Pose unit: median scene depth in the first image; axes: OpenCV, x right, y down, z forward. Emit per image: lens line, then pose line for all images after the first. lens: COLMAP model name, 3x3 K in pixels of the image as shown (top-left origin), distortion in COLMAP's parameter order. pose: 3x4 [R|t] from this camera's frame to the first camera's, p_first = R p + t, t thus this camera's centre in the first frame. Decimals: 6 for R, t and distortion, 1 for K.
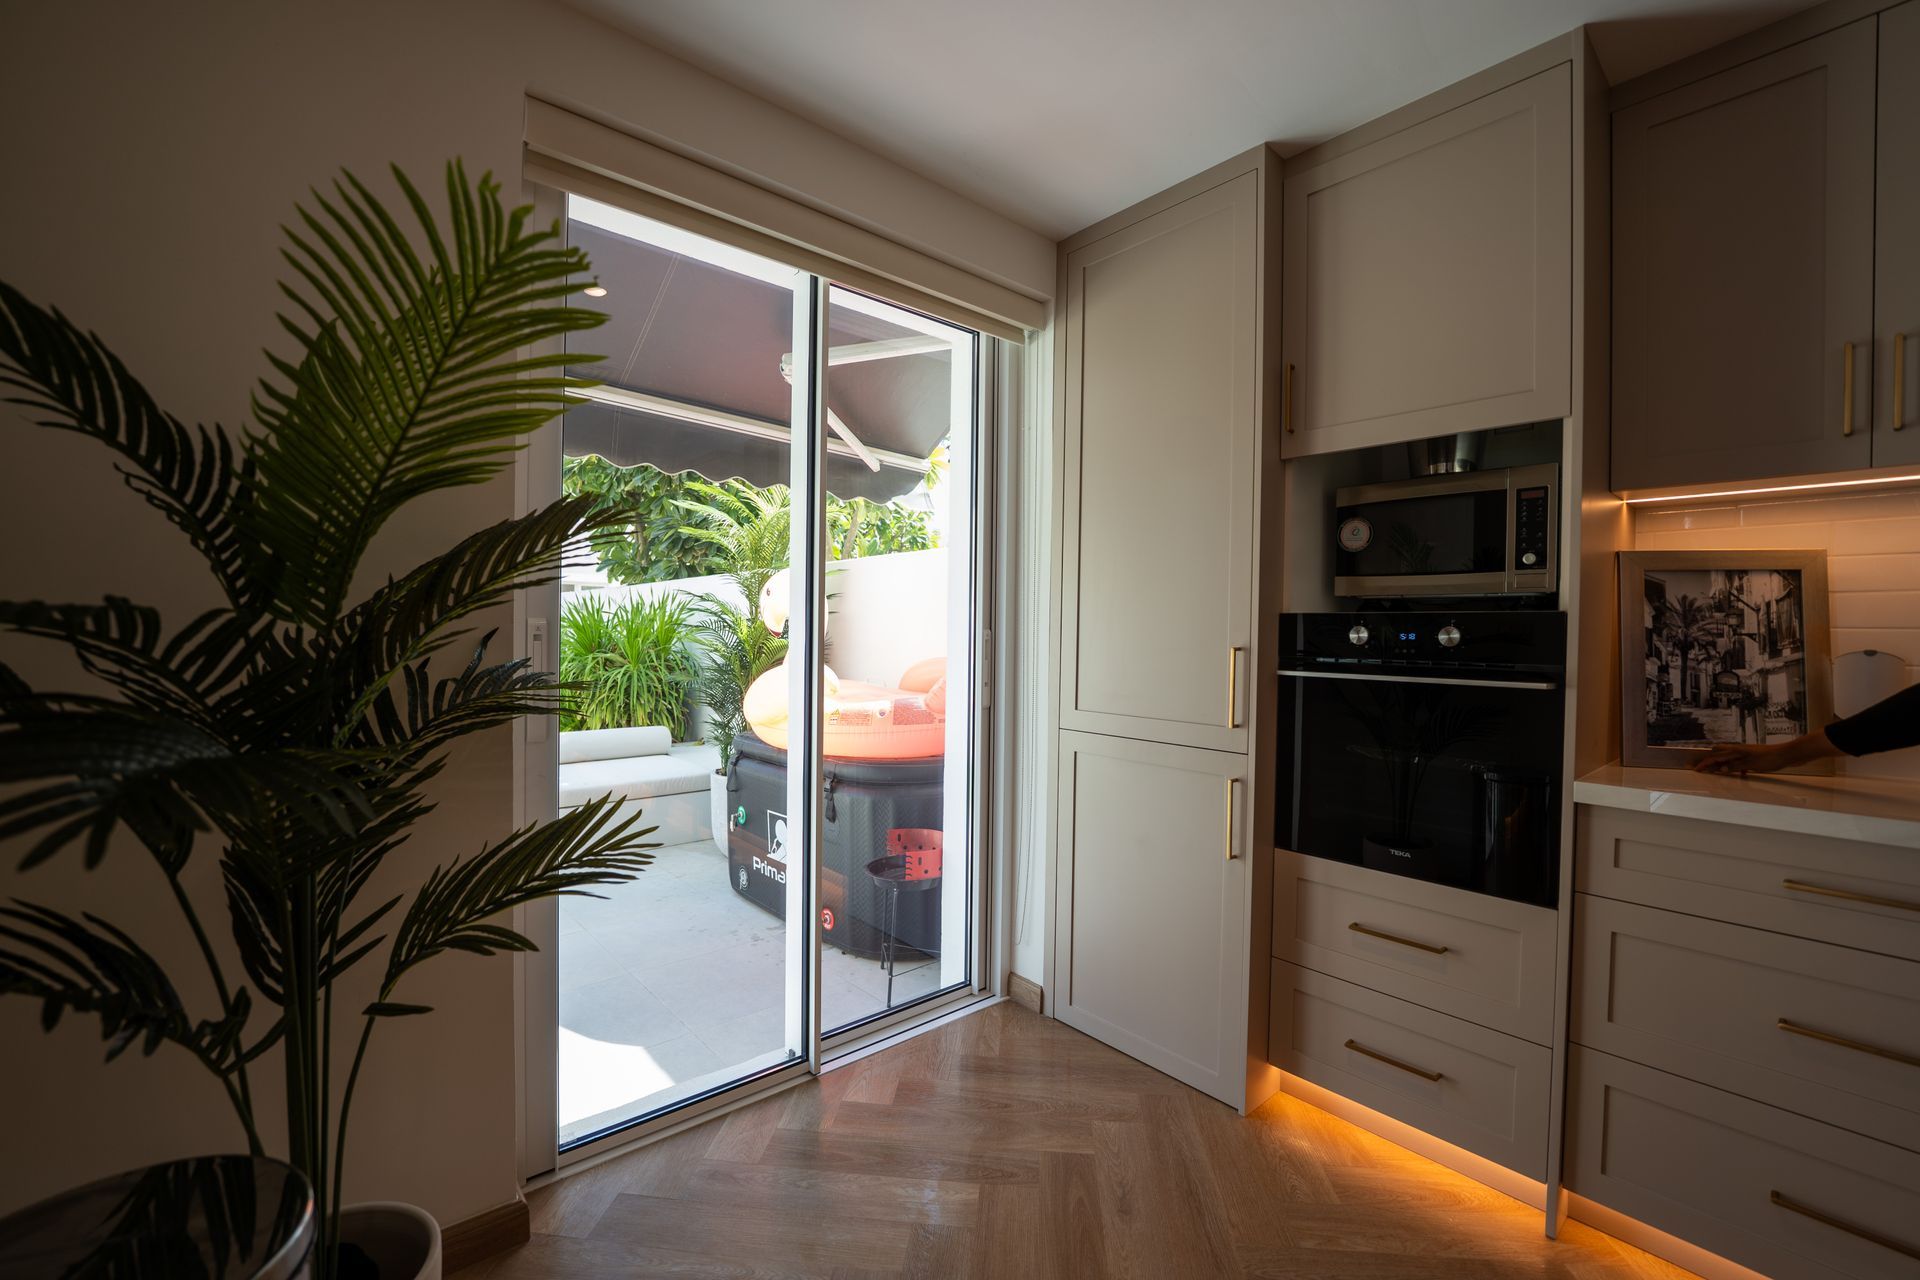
lens RADIAL K [[773.0, 0, 965.7], [0, 773.0, 640.9], [0, 0, 1]] dist [-0.021576, -0.000113]
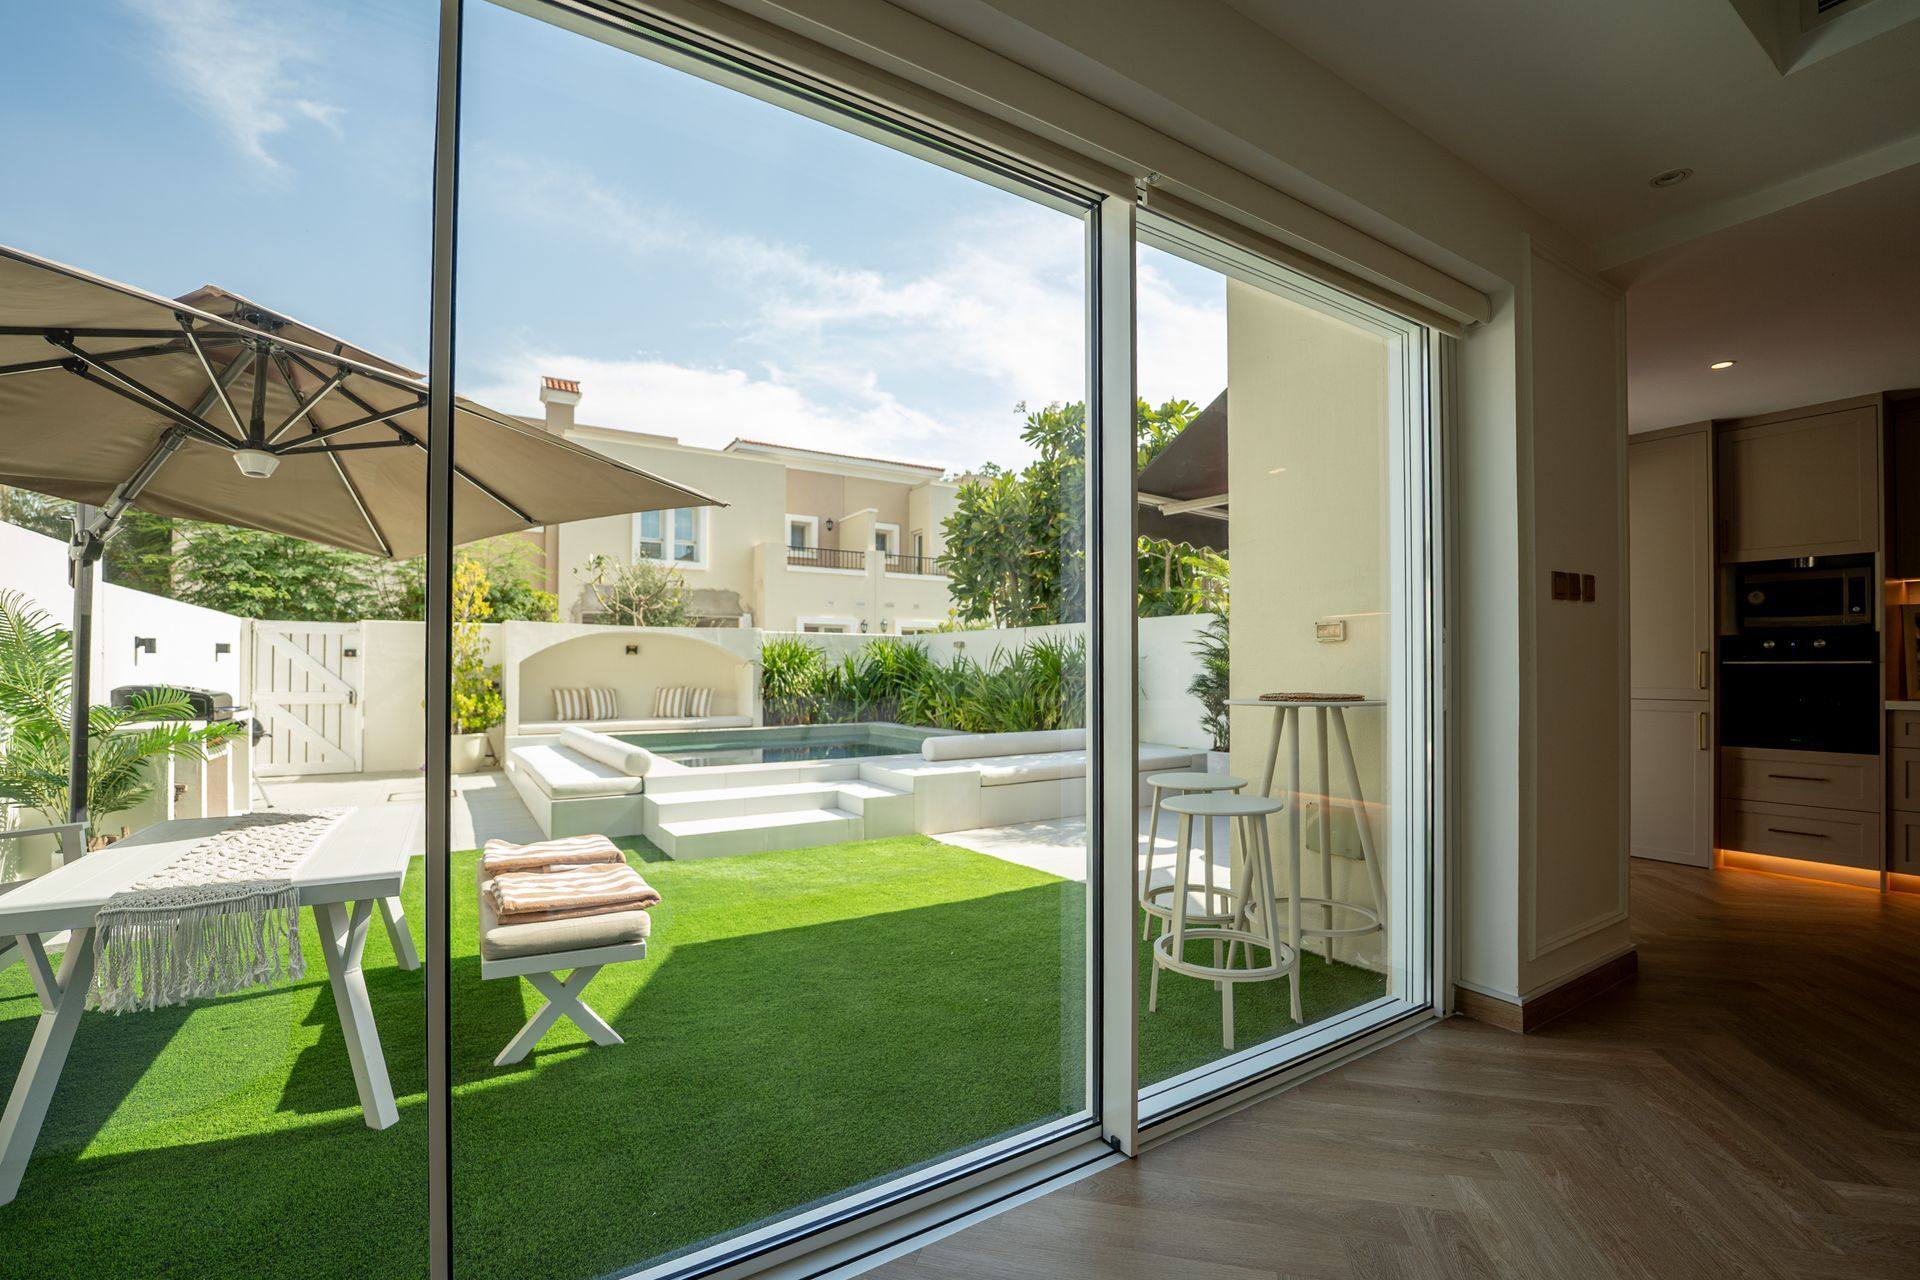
lens RADIAL K [[831.3, 0, 930.5], [0, 831.3, 657.9], [0, 0, 1]] dist [-0.028493, 0.001751]
pose [[0.988130, -0.013365, -0.153036, -1.471963], [0.009157, 0.999561, -0.028168, 0.072387], [0.153346, 0.026433, 0.987819, -1.613816]]
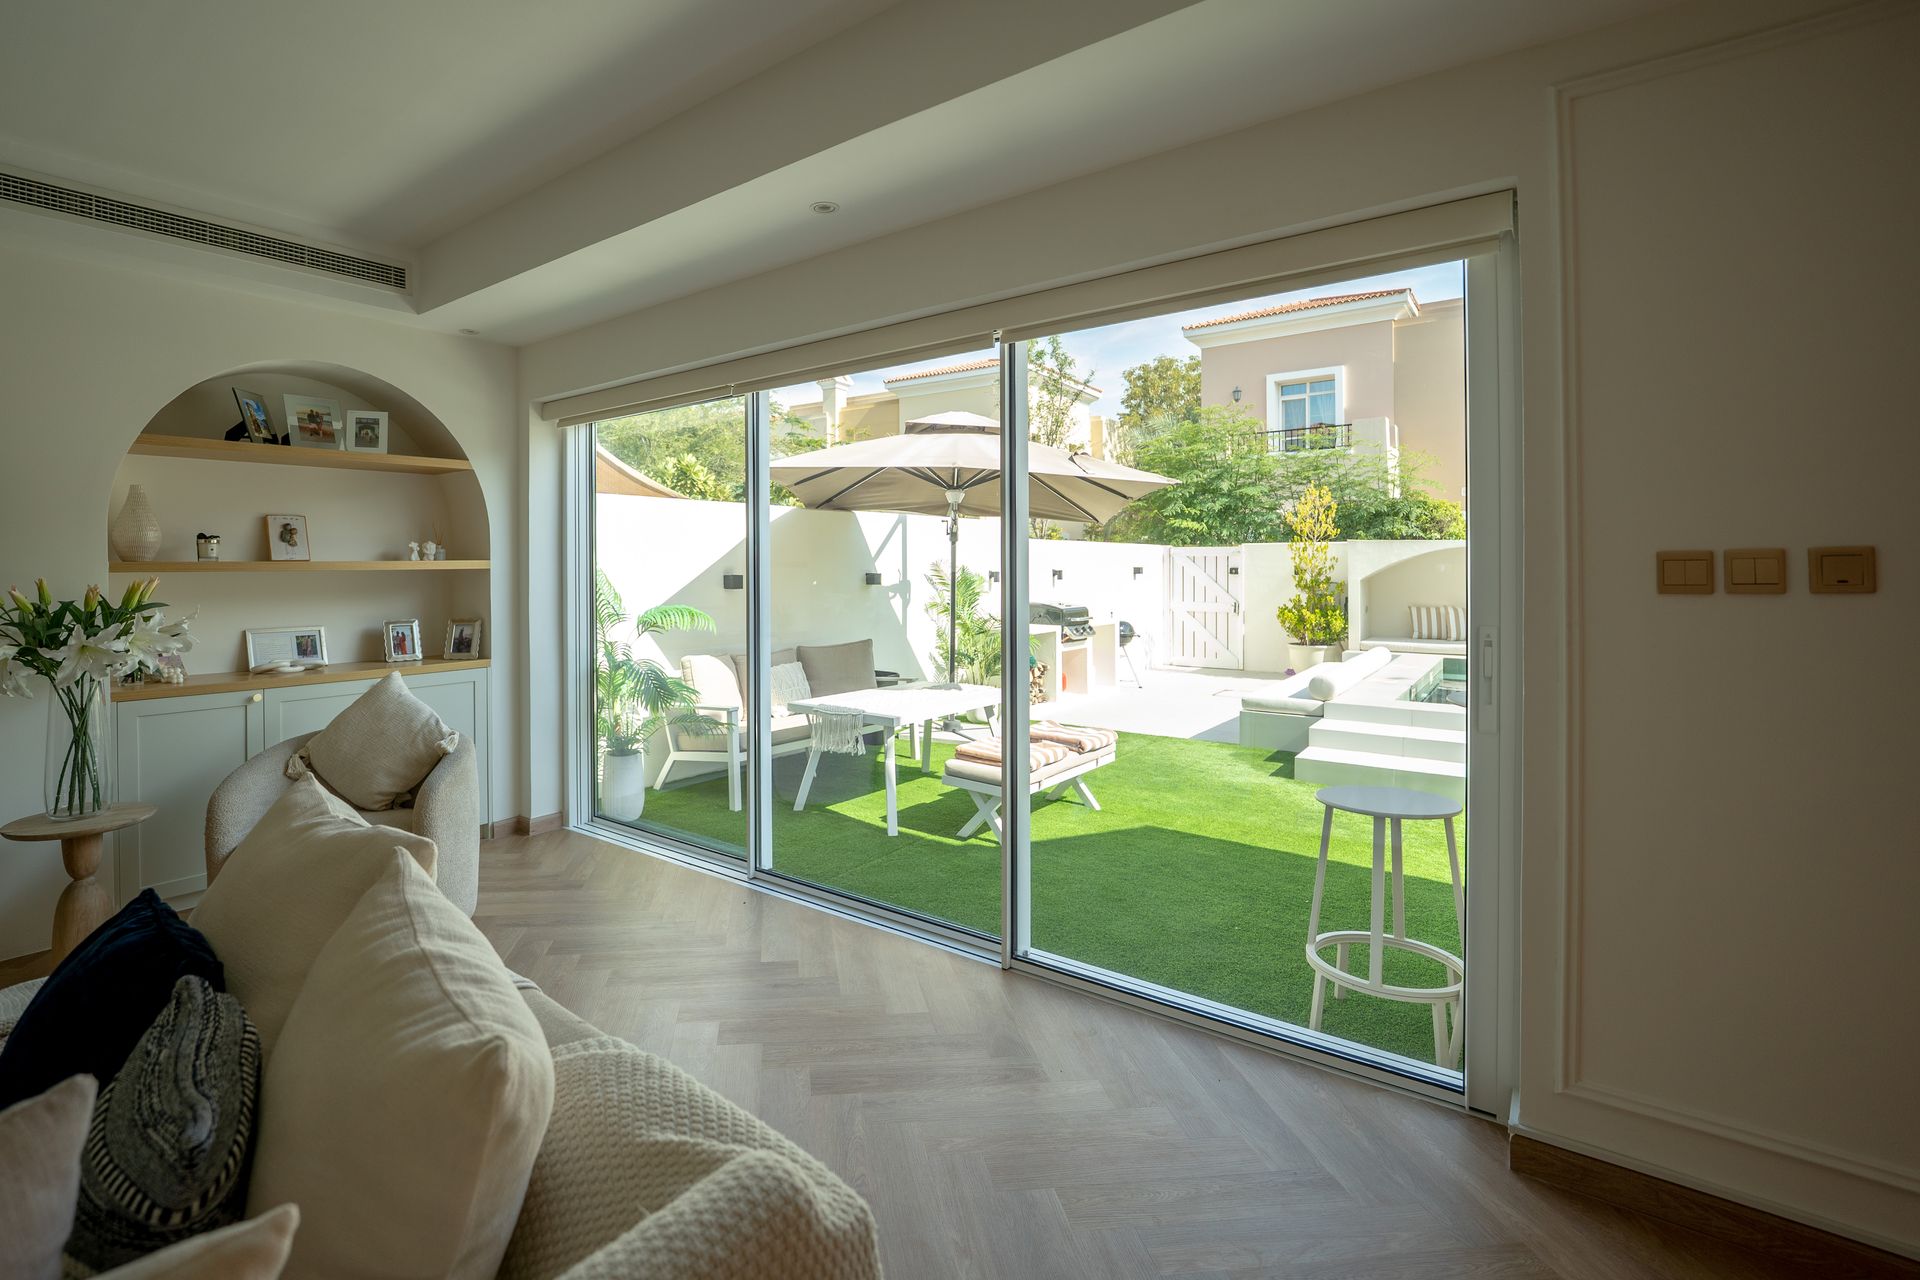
lens RADIAL K [[879.0, 0, 830.1], [0, 879.0, 566.6], [0, 0, 1]] dist [-0.037234, 0.000775]
pose [[0.160466, -0.011994, -0.986969, 0.165189], [-0.003250, 0.999914, -0.012679, -0.073313], [0.987036, 0.005242, 0.160413, -1.168543]]
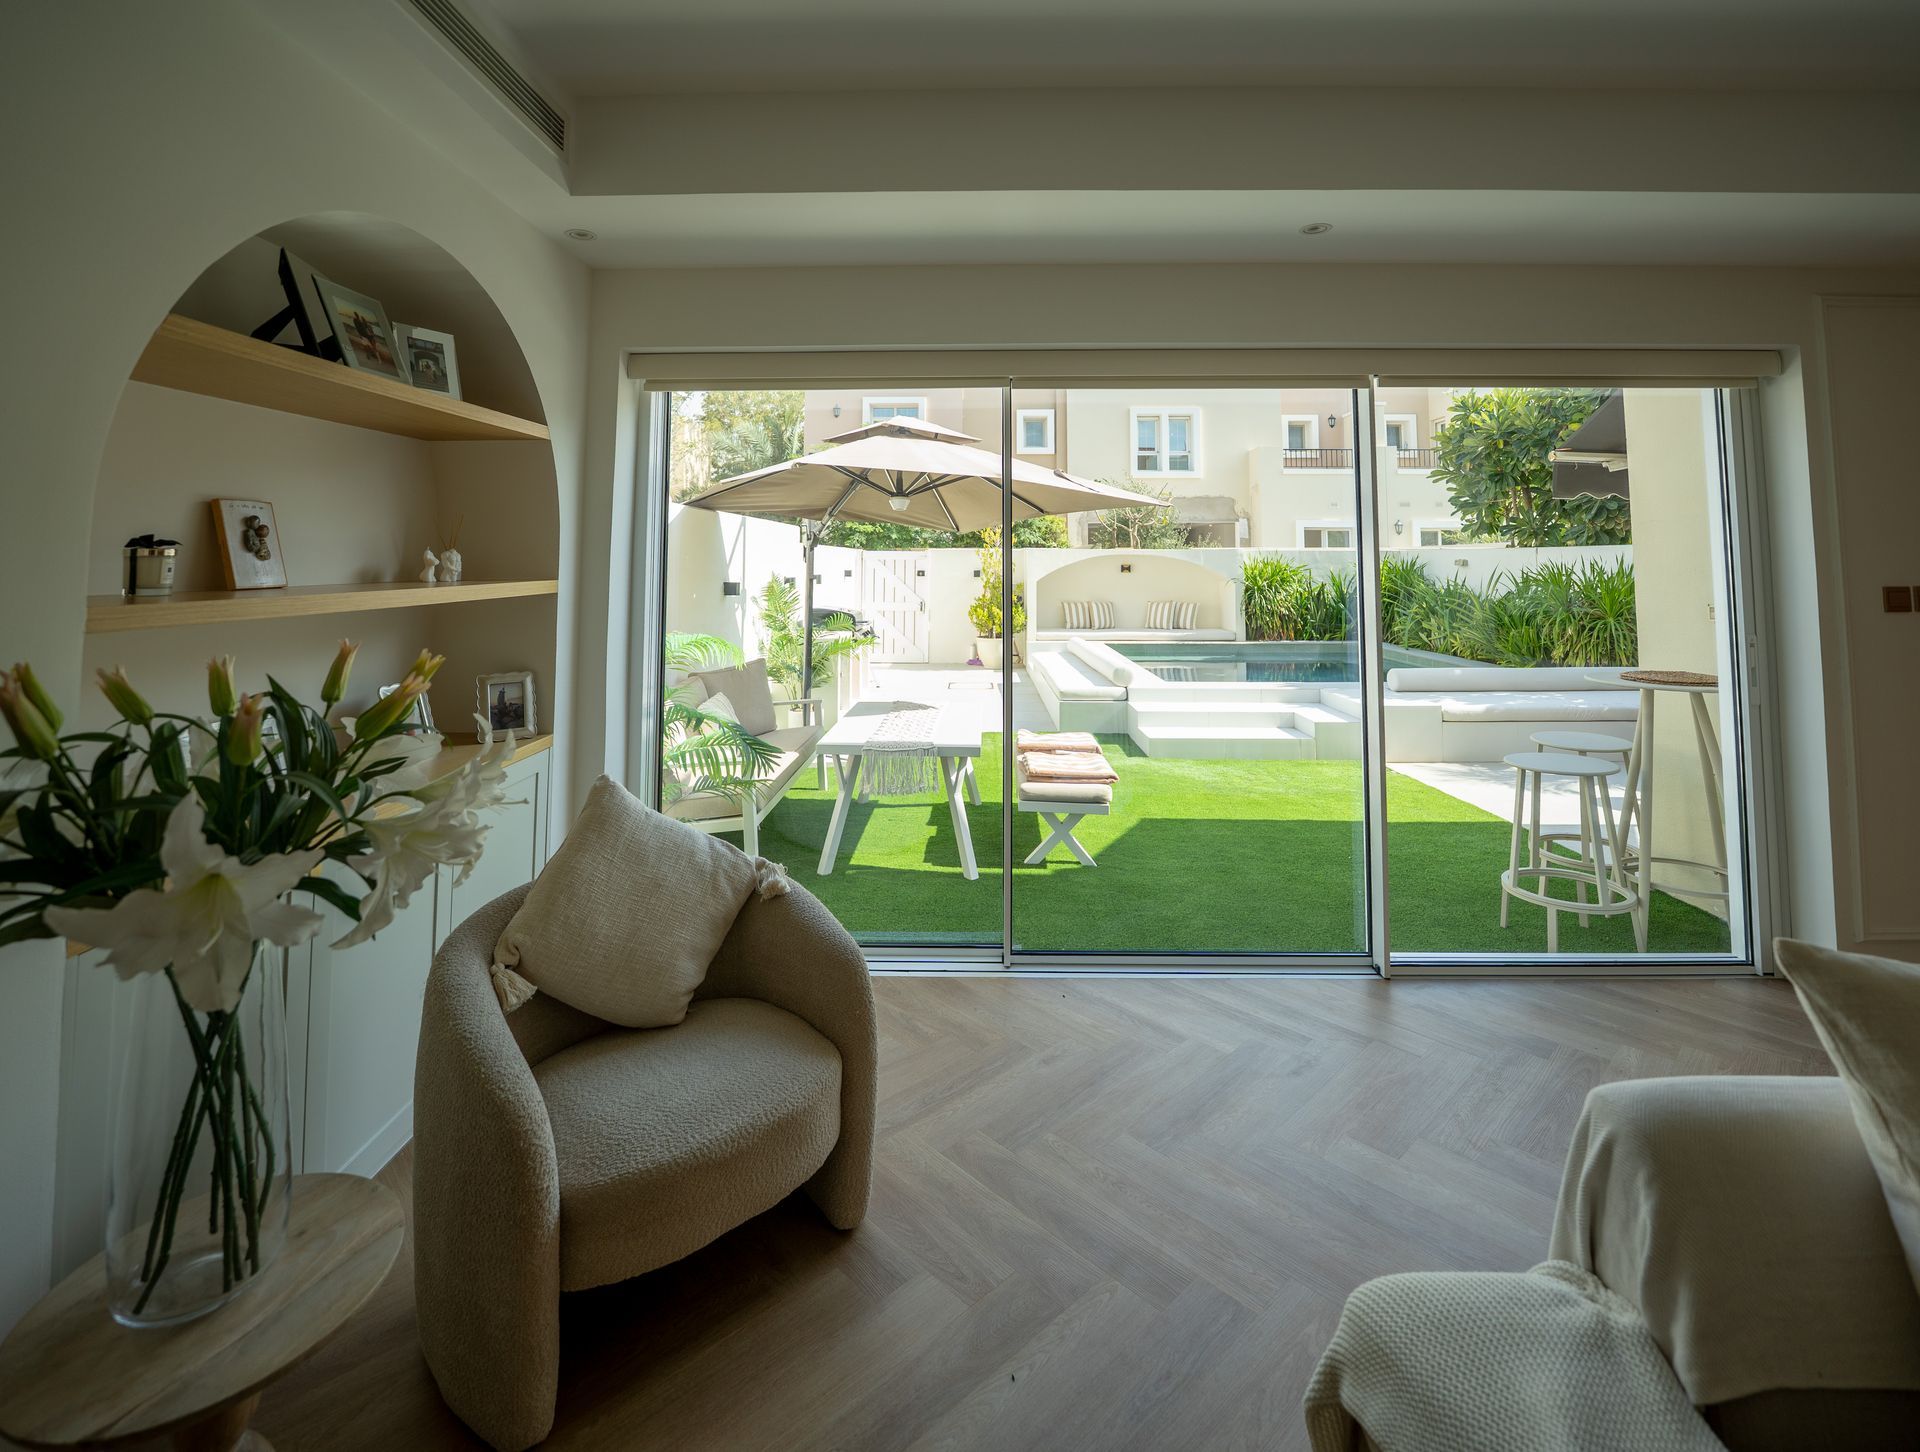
lens RADIAL K [[866.1, 0, 918.9], [0, 866.1, 500.5], [0, 0, 1]] dist [-0.018718, -0.001802]
pose [[0.730707, -0.058275, -0.680200, -0.868656], [0.001496, 0.996484, -0.083765, -0.133067], [0.682690, 0.060190, 0.728225, -2.455410]]
